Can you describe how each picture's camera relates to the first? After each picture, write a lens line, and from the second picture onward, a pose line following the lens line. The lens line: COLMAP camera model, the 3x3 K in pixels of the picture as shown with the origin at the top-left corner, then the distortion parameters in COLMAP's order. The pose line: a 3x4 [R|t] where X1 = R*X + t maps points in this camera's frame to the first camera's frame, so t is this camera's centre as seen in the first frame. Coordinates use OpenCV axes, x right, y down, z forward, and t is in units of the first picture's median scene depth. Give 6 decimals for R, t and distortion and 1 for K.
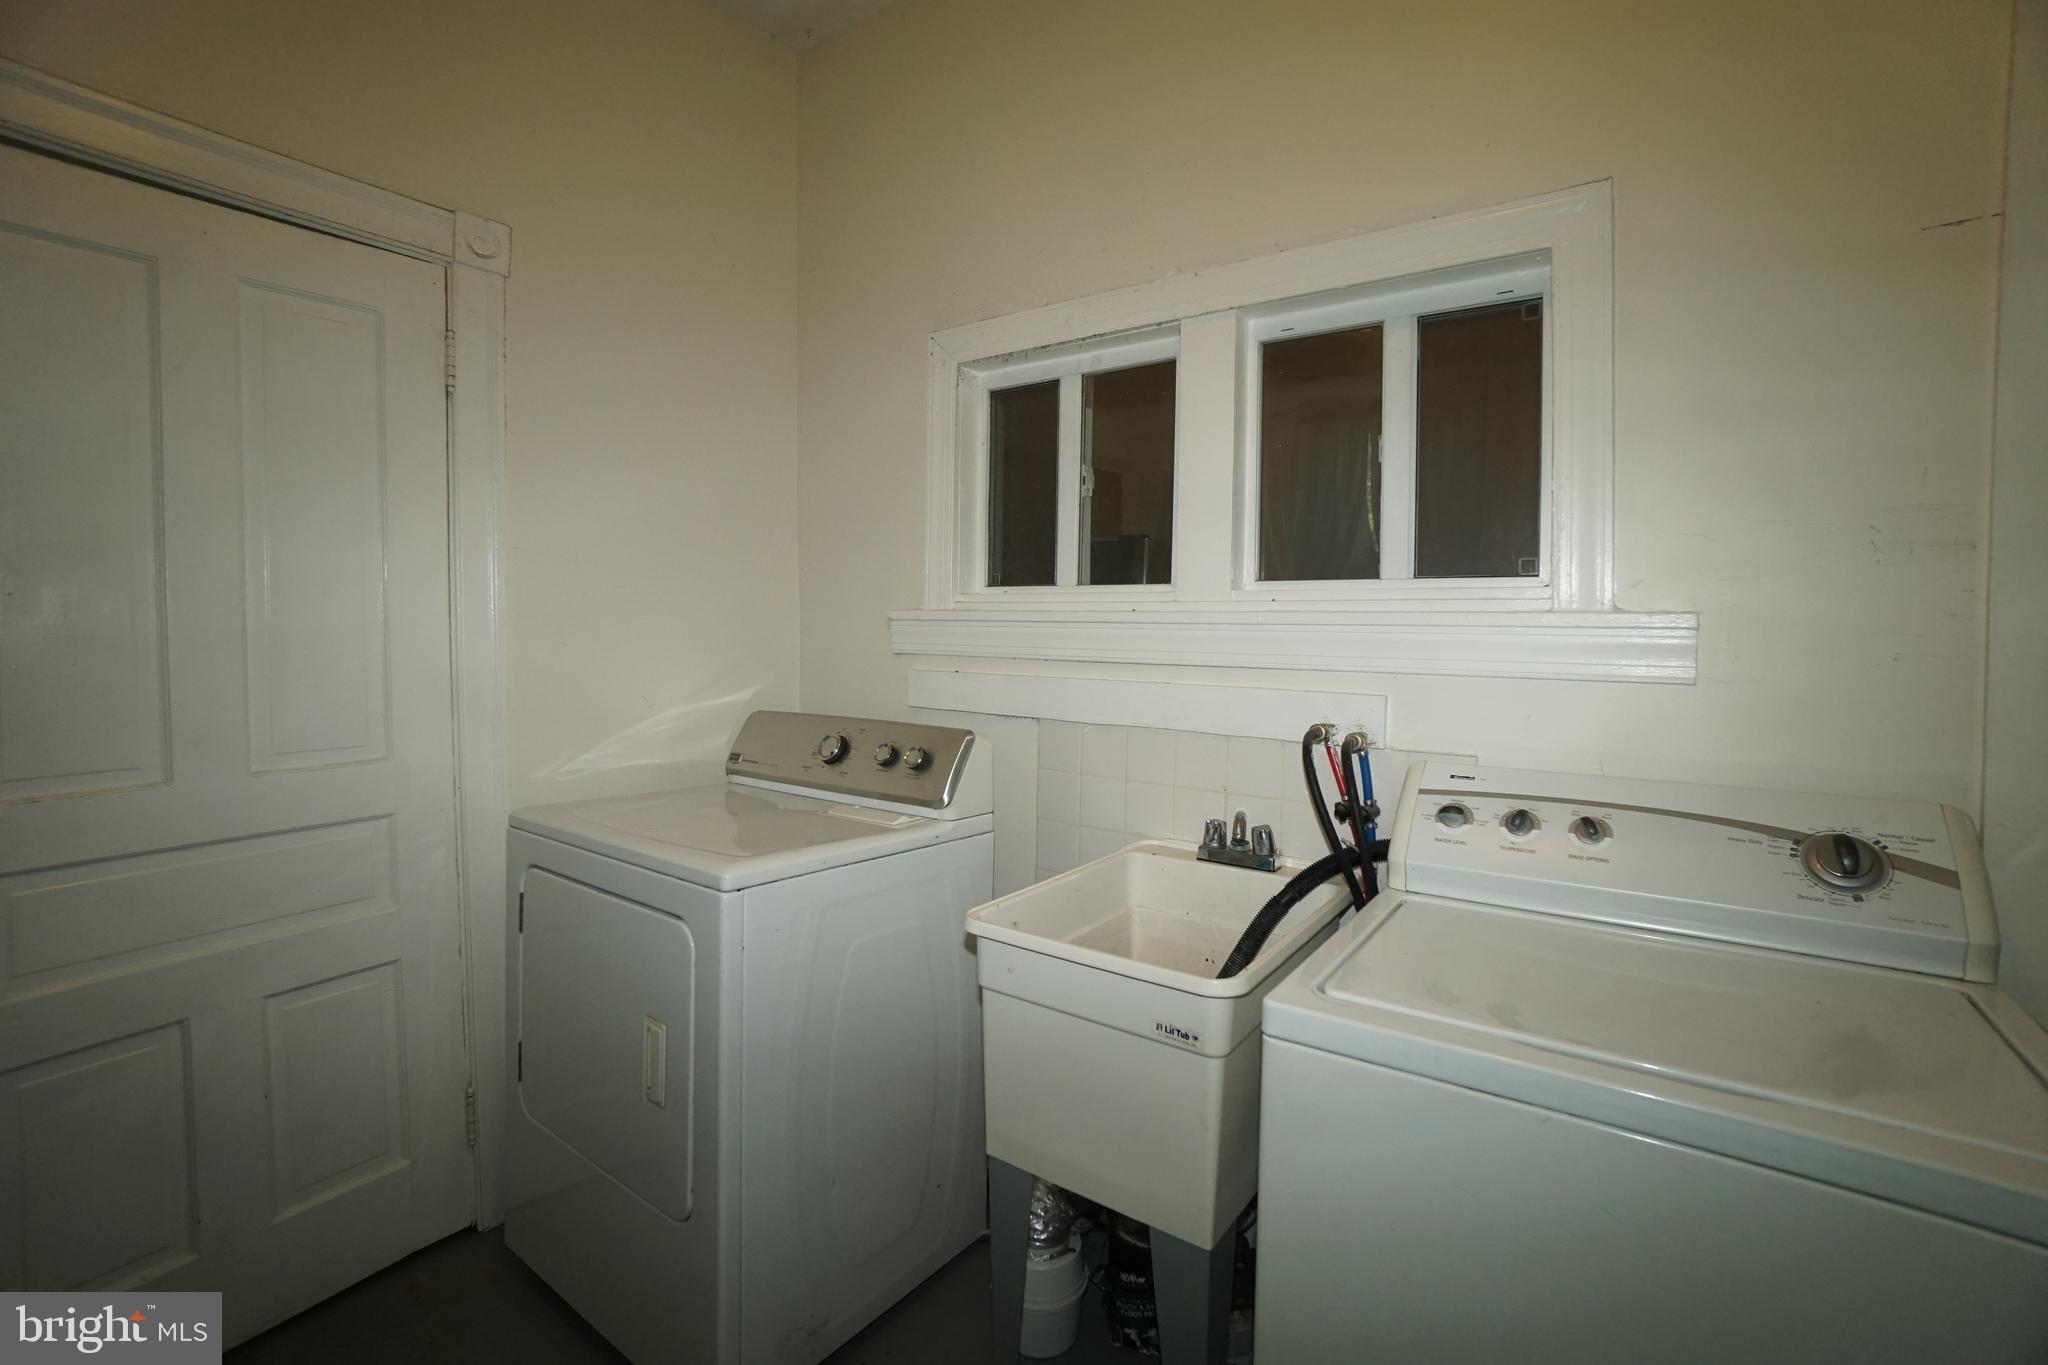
lens RADIAL K [[897.2, 0, 1027.7], [0, 897.2, 647.0], [0, 0, 1]] dist [-0.068057, 0.024691]
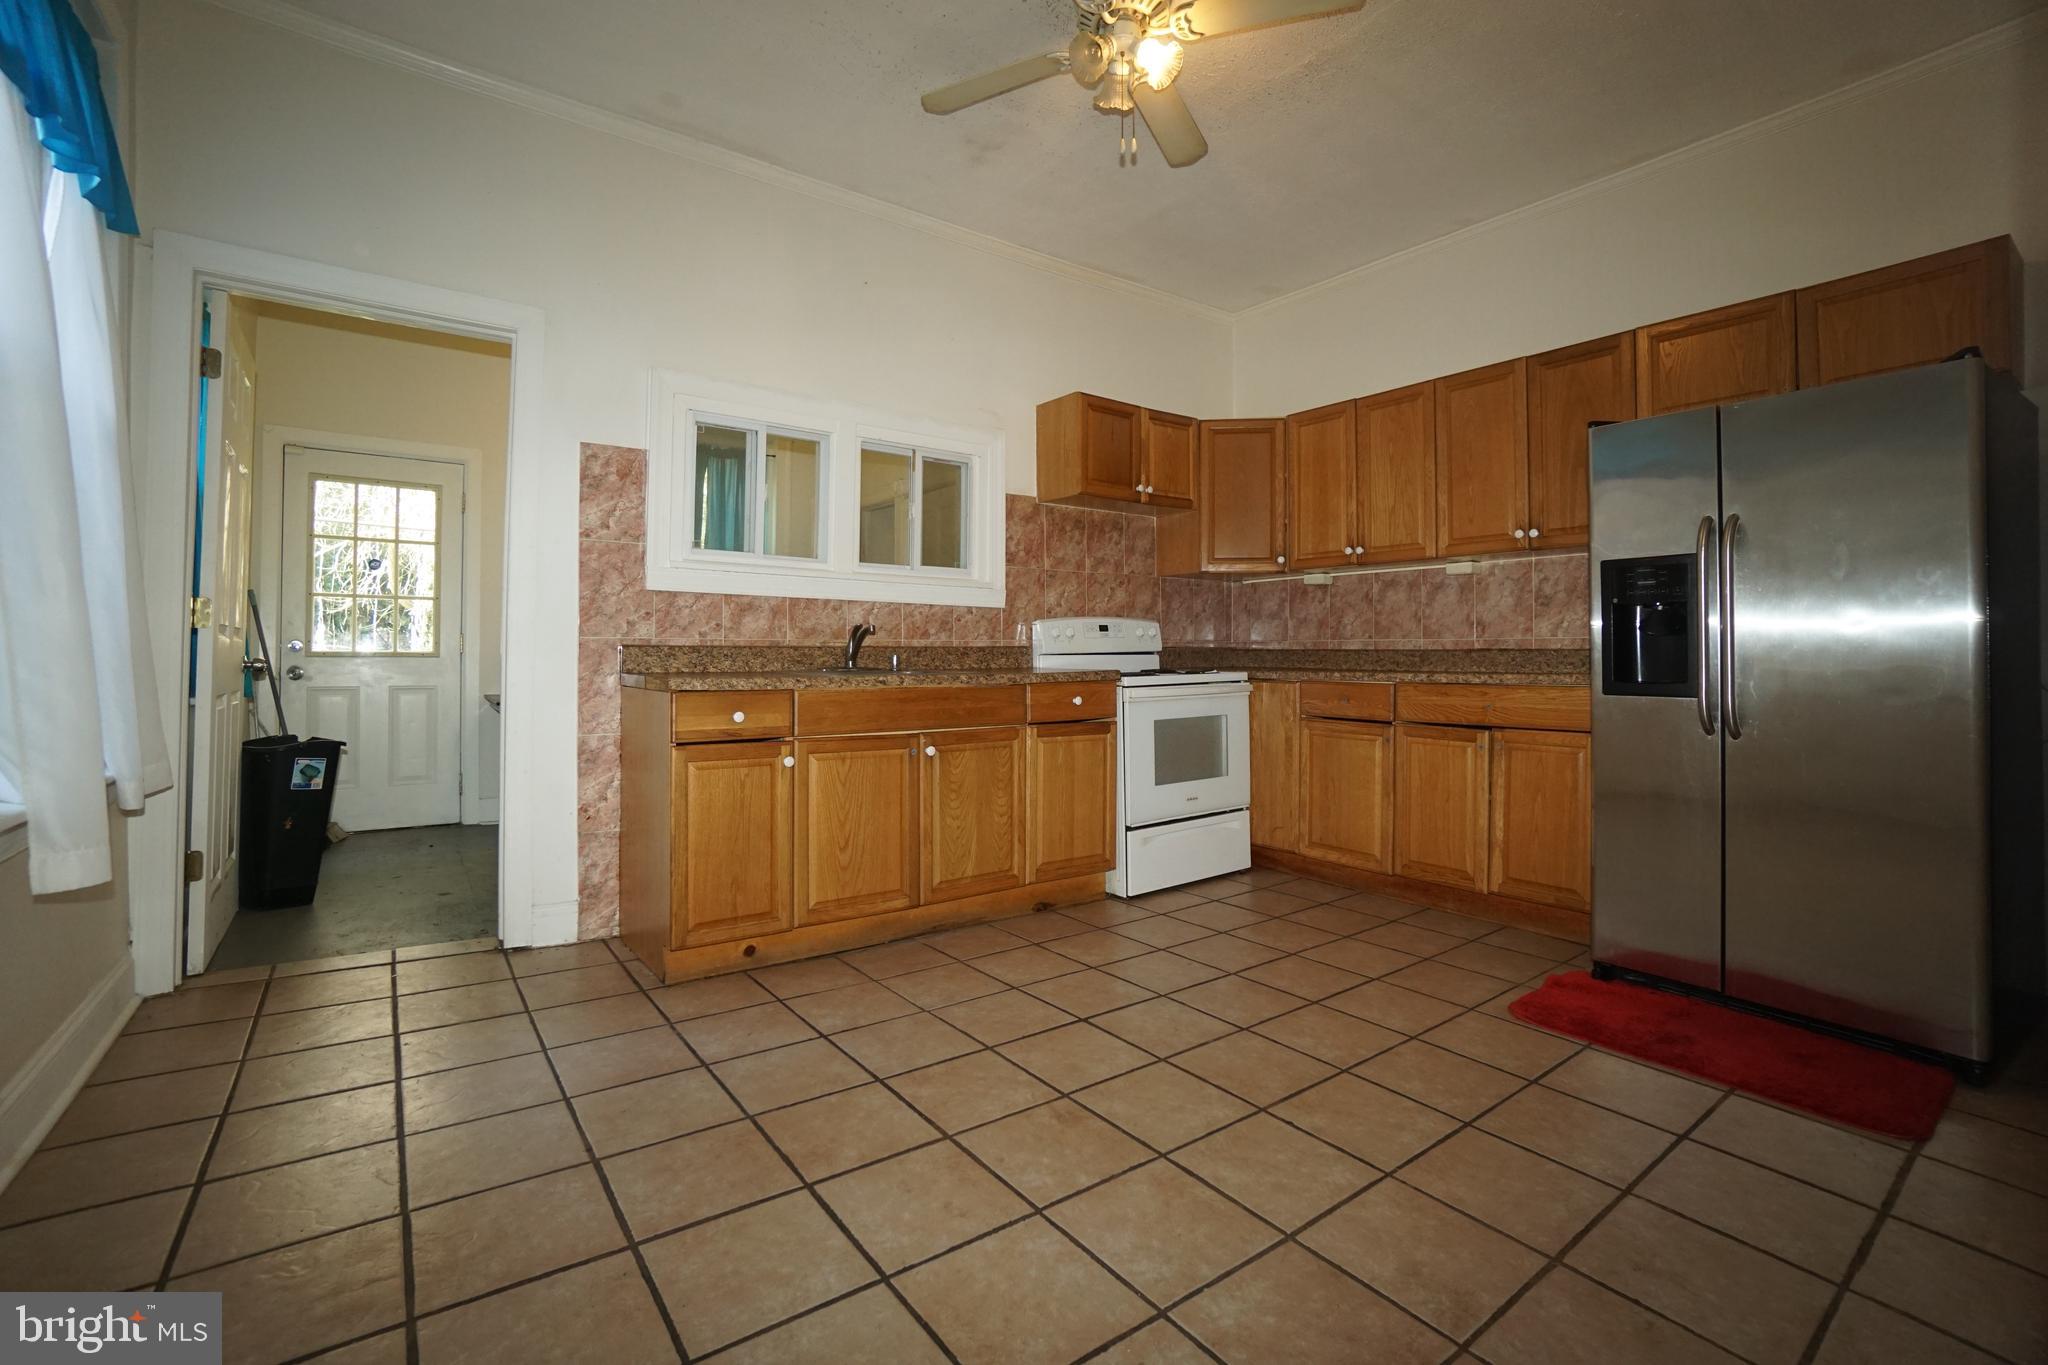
lens RADIAL K [[897.2, 0, 1027.7], [0, 897.2, 647.0], [0, 0, 1]] dist [-0.068057, 0.024691]
pose [[0.344537, 0.006550, 0.938750, -1.554715], [0.020519, 0.999684, -0.014506, 0.159453], [-0.938548, 0.024260, 0.344294, -0.047997]]
